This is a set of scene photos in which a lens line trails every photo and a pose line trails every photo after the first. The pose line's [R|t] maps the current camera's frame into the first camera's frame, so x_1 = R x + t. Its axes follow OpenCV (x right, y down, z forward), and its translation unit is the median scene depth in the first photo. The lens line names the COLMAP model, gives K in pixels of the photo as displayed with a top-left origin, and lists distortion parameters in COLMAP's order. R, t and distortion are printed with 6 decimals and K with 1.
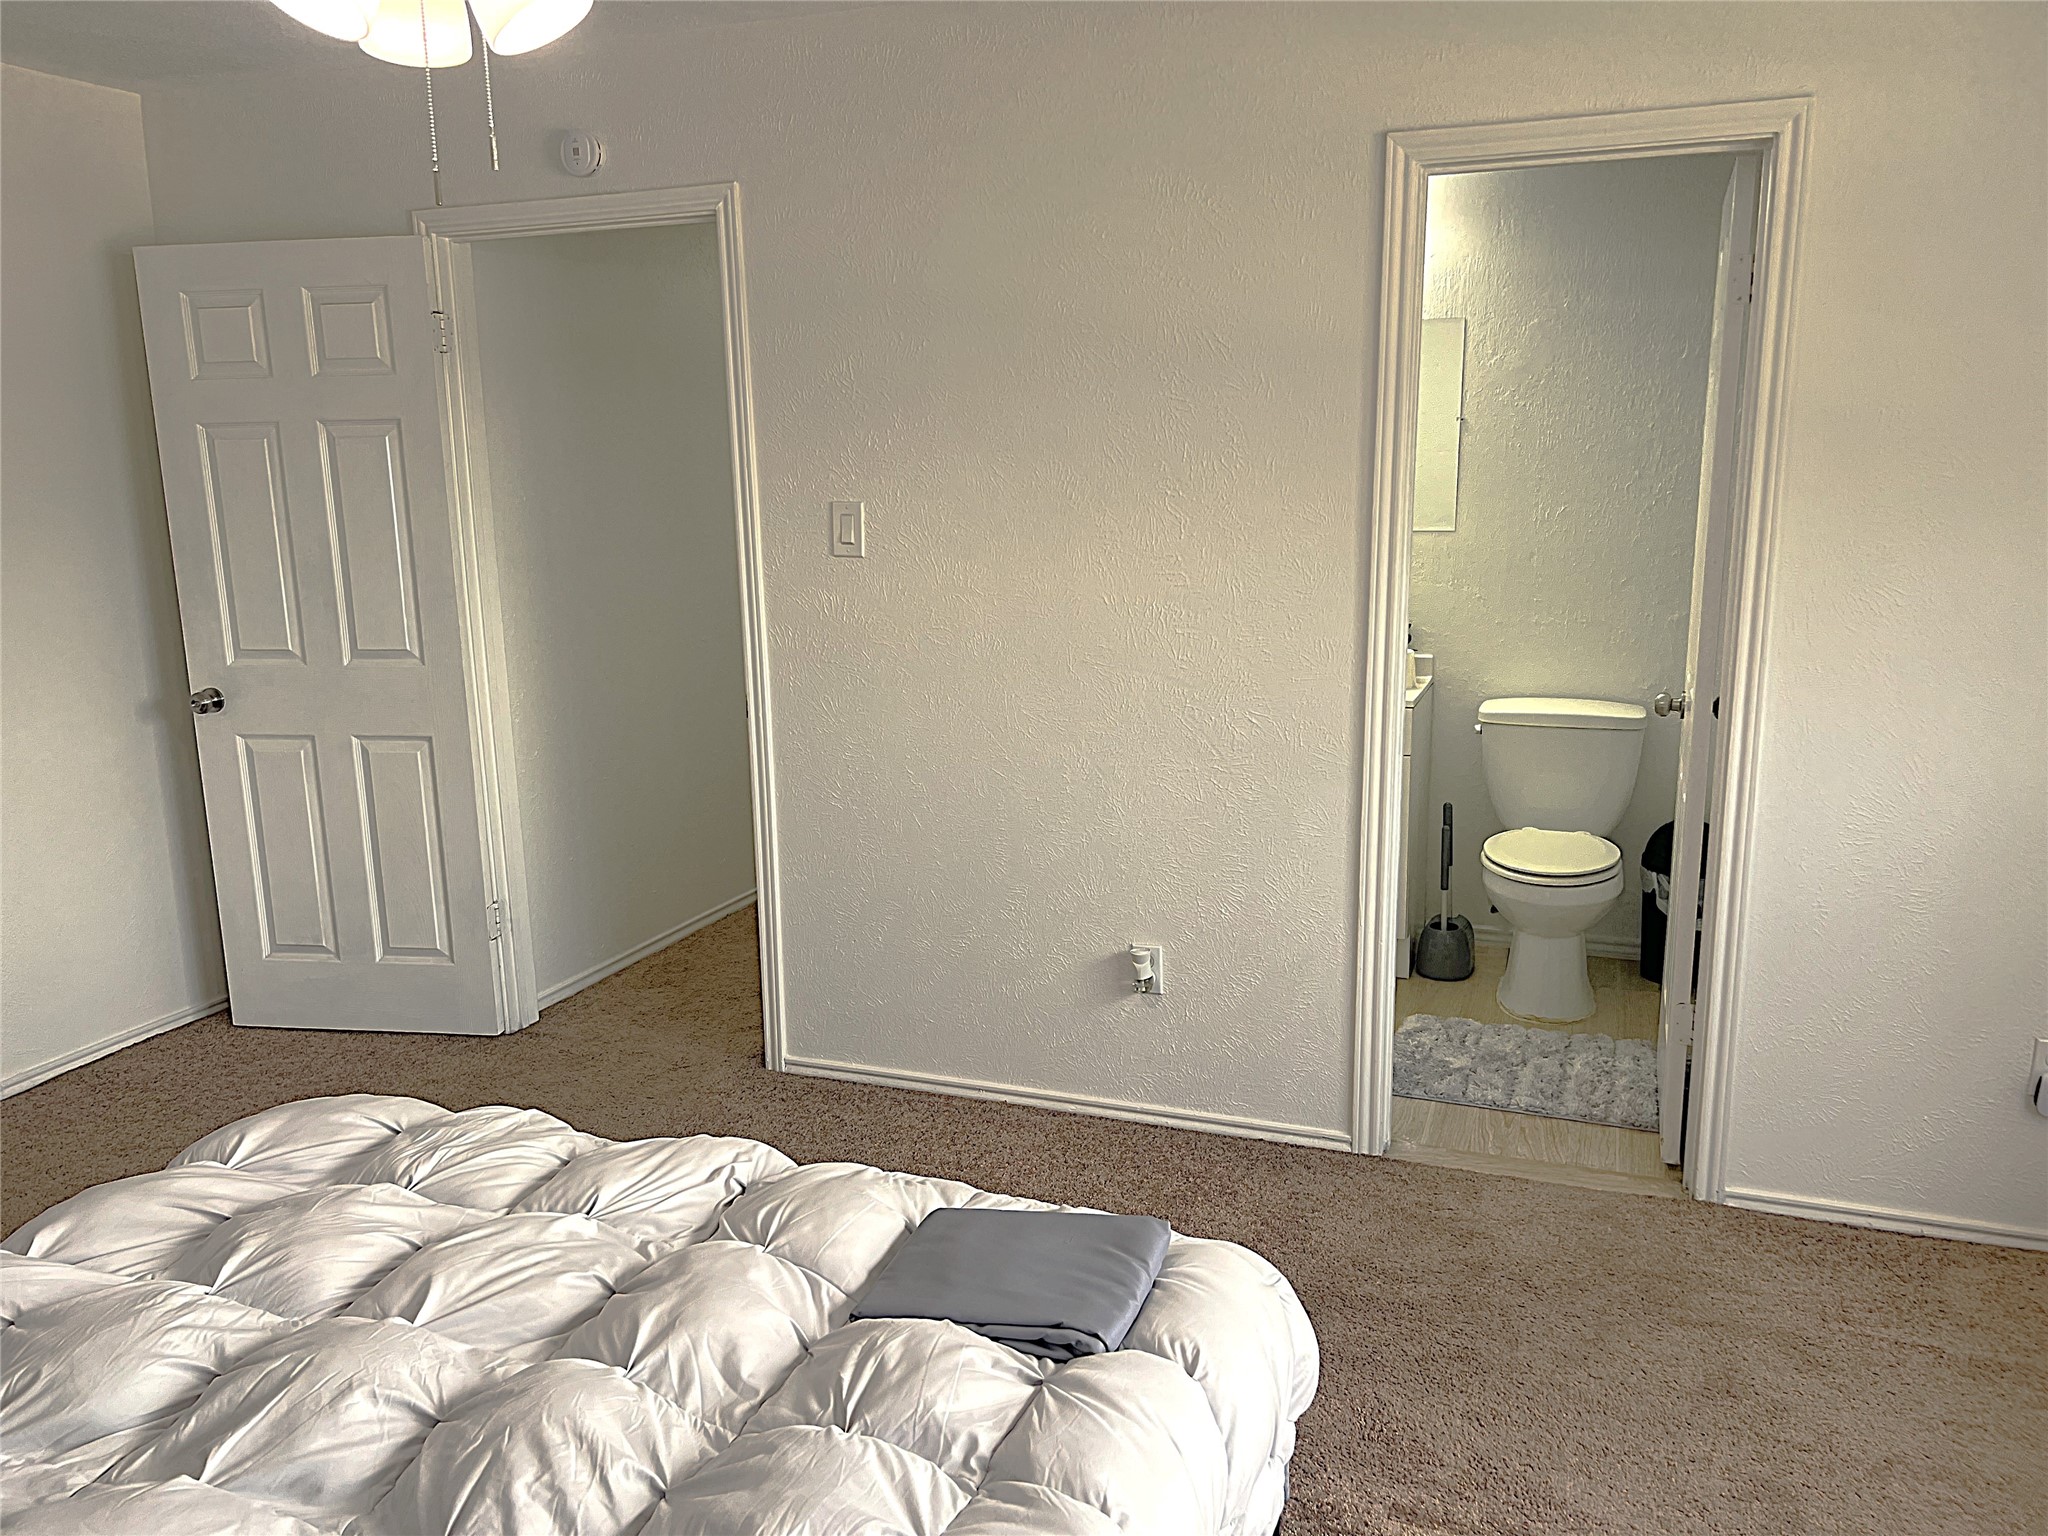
lens RADIAL K [[1562.7, 0, 1024.0], [0, 1562.7, 768.0], [0, 0, 1]] dist [0.092555, -0.093264]
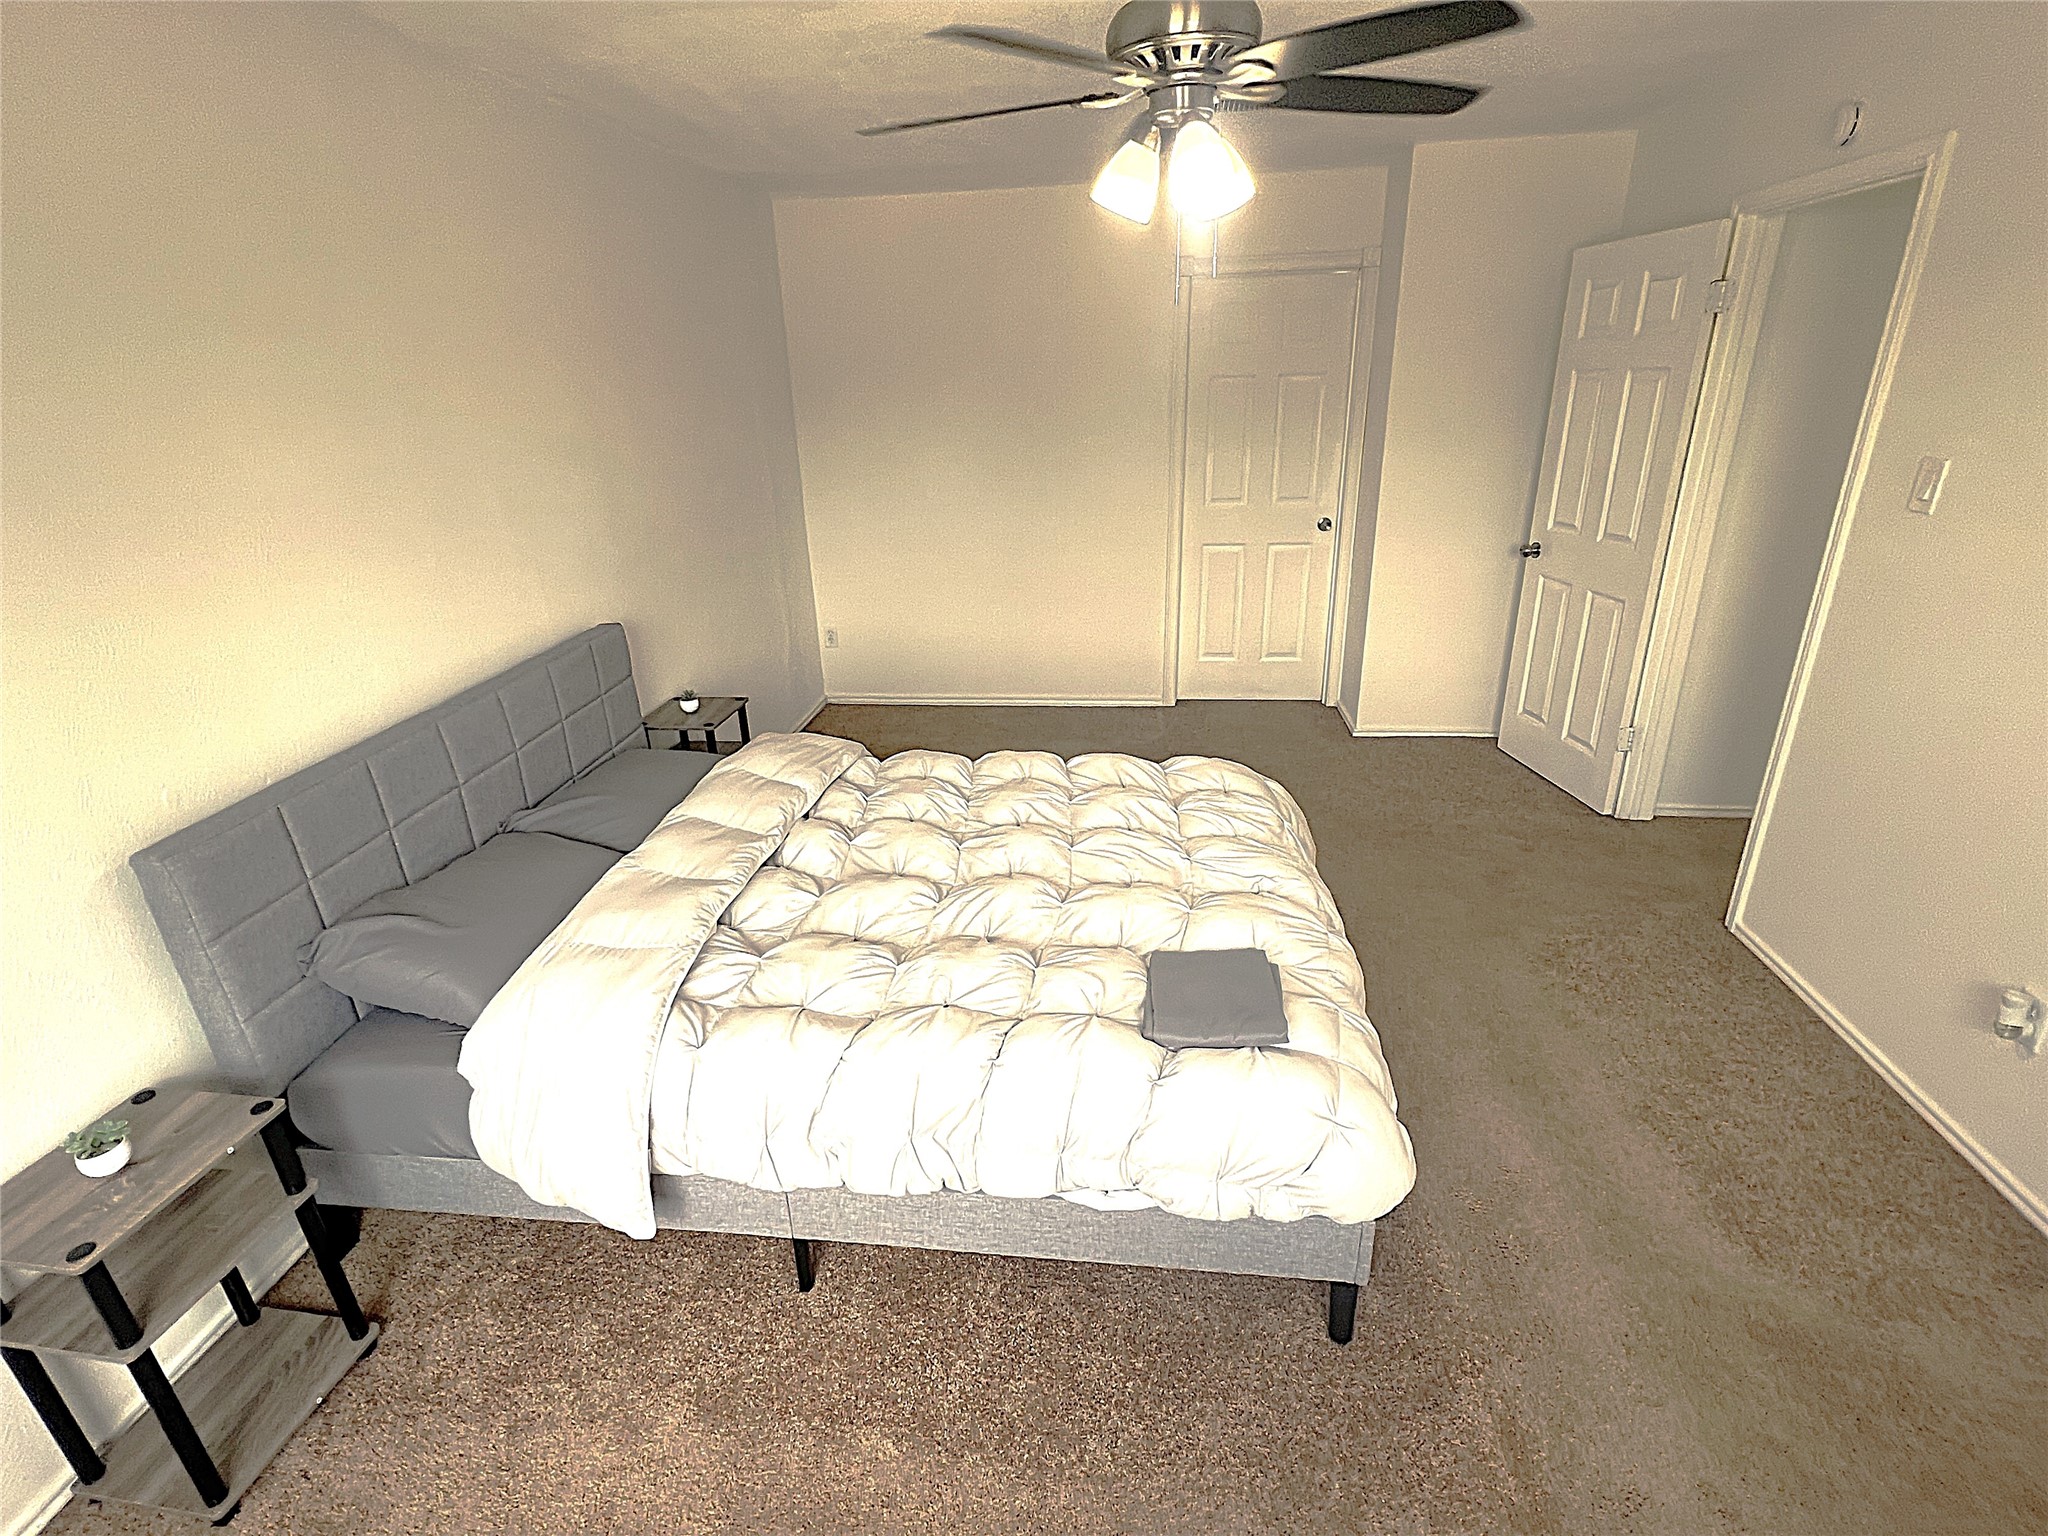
lens RADIAL K [[1006.5, 0, 1024.0], [0, 1006.5, 768.0], [0, 0, 1]] dist [0.000715, 0.000179]
pose [[0.239676, 0.365492, -0.899428, 0.401742], [-0.167268, 0.928123, 0.332580, -0.100839], [0.956335, 0.070734, 0.283583, 0.264868]]
